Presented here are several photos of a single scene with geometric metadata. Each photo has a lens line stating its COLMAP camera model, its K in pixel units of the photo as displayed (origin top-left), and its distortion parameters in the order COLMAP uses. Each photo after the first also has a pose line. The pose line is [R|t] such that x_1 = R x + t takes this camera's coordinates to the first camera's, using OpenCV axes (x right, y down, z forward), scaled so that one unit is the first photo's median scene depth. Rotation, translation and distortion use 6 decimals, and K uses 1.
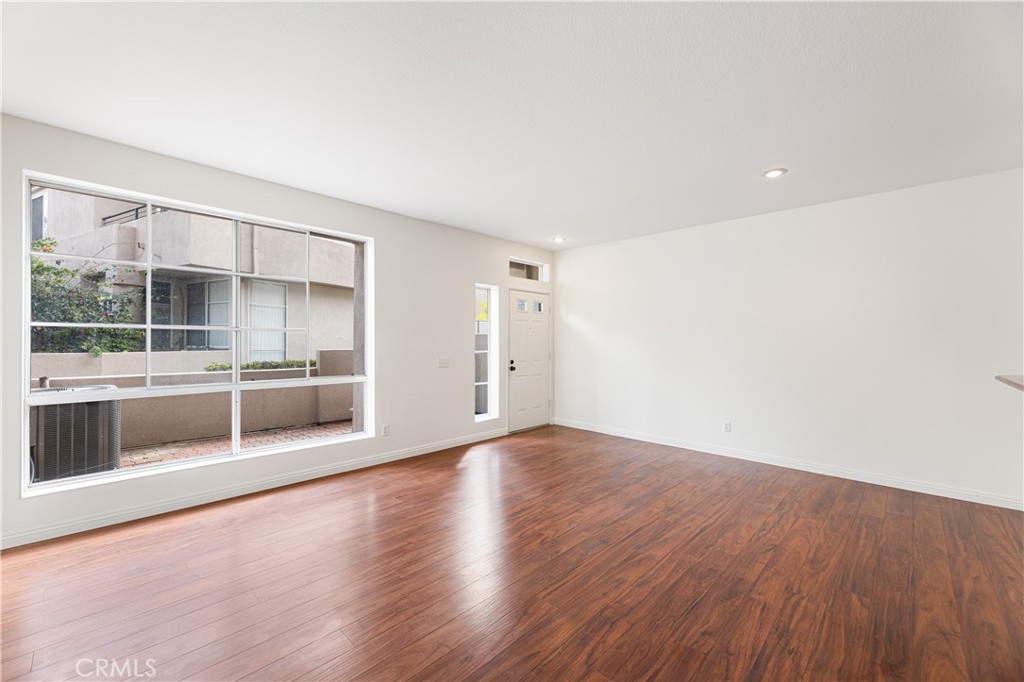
lens RADIAL K [[415.1, 0, 511.2], [0, 415.1, 341.6], [0, 0, 1]] dist [-0.000313, 0.000005]
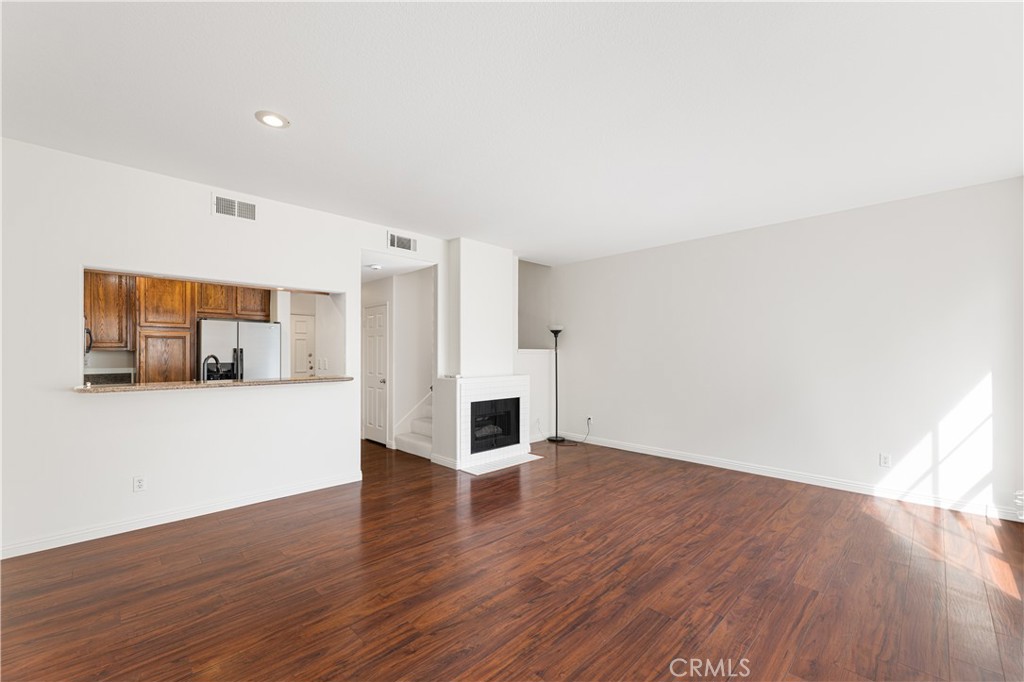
lens RADIAL K [[415.1, 0, 516.5], [0, 415.1, 349.4], [0, 0, 1]] dist [-0.000313, 0.000005]
pose [[-0.999929, -0.007187, 0.009491, 0.233970], [-0.007279, 0.999926, -0.009771, -0.002003], [-0.009420, -0.009840, -0.999907, 1.981261]]
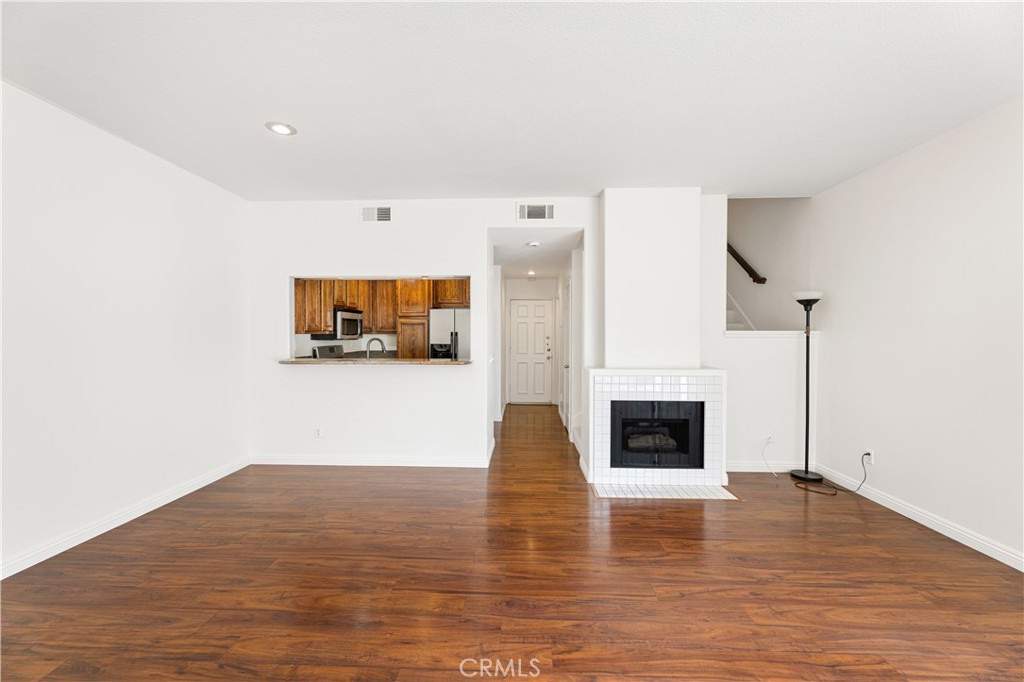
lens RADIAL K [[415.1, 0, 510.9], [0, 415.1, 336.6], [0, 0, 1]] dist [-0.000313, 0.000005]
pose [[-0.672144, -0.009827, 0.740356, -0.310455], [-0.005802, 0.999951, 0.008005, -0.010201], [-0.740398, 0.001085, -0.672168, 1.403352]]
